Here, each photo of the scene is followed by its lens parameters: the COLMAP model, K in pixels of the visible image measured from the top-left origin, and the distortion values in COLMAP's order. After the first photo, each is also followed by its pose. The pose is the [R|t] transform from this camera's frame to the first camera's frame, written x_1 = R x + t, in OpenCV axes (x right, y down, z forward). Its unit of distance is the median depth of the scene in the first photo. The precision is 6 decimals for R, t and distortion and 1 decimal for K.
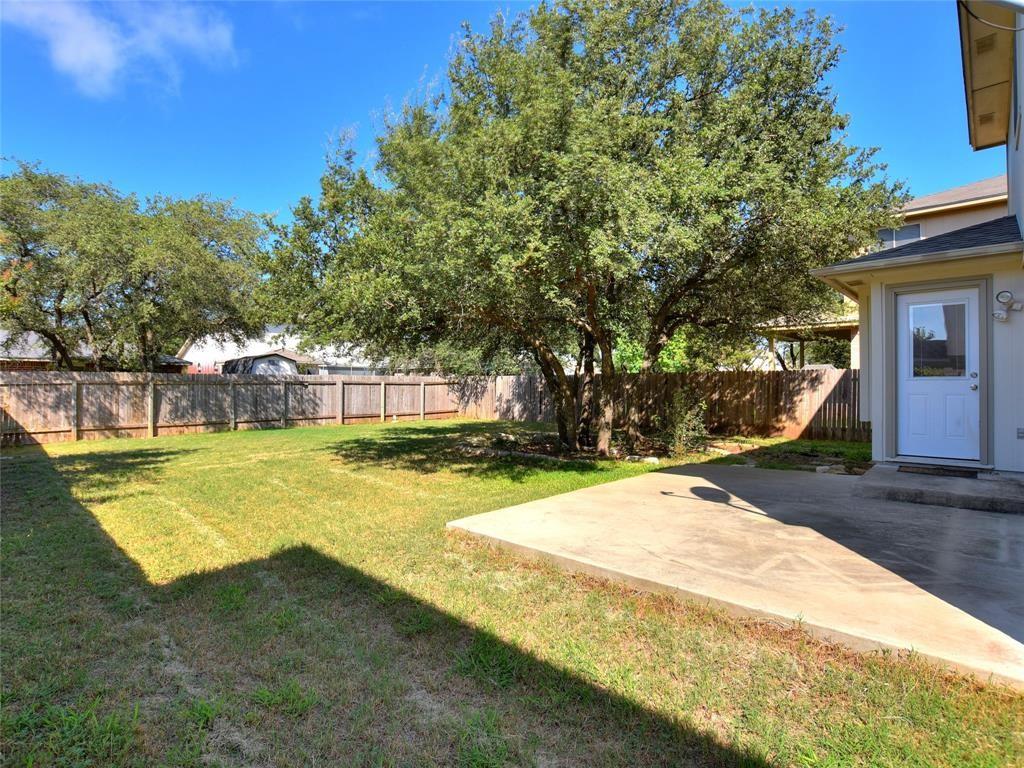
lens RADIAL K [[510.7, 0, 507.7], [0, 510.7, 384.5], [0, 0, 1]] dist [-0.031773, 0.002328]
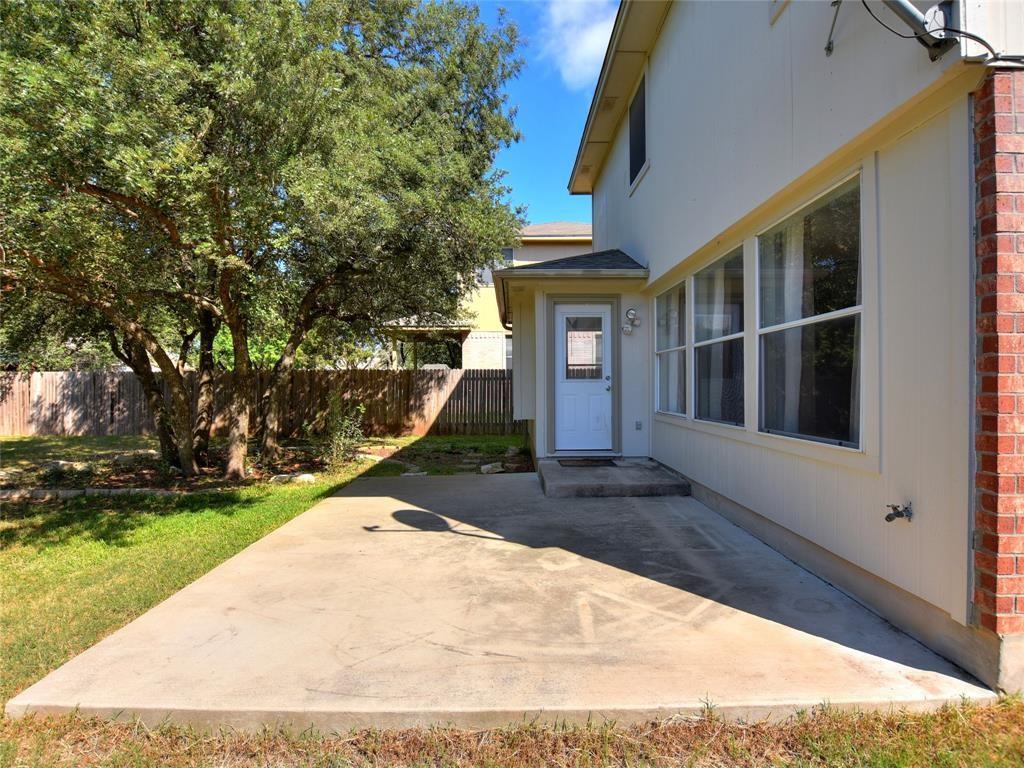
lens RADIAL K [[510.7, 0, 507.7], [0, 510.7, 384.5], [0, 0, 1]] dist [-0.031773, 0.002328]
pose [[0.722963, -0.005686, 0.690863, -0.044509], [0.000494, 0.999970, 0.007713, -0.007885], [-0.690887, -0.005234, 0.722944, 0.172189]]
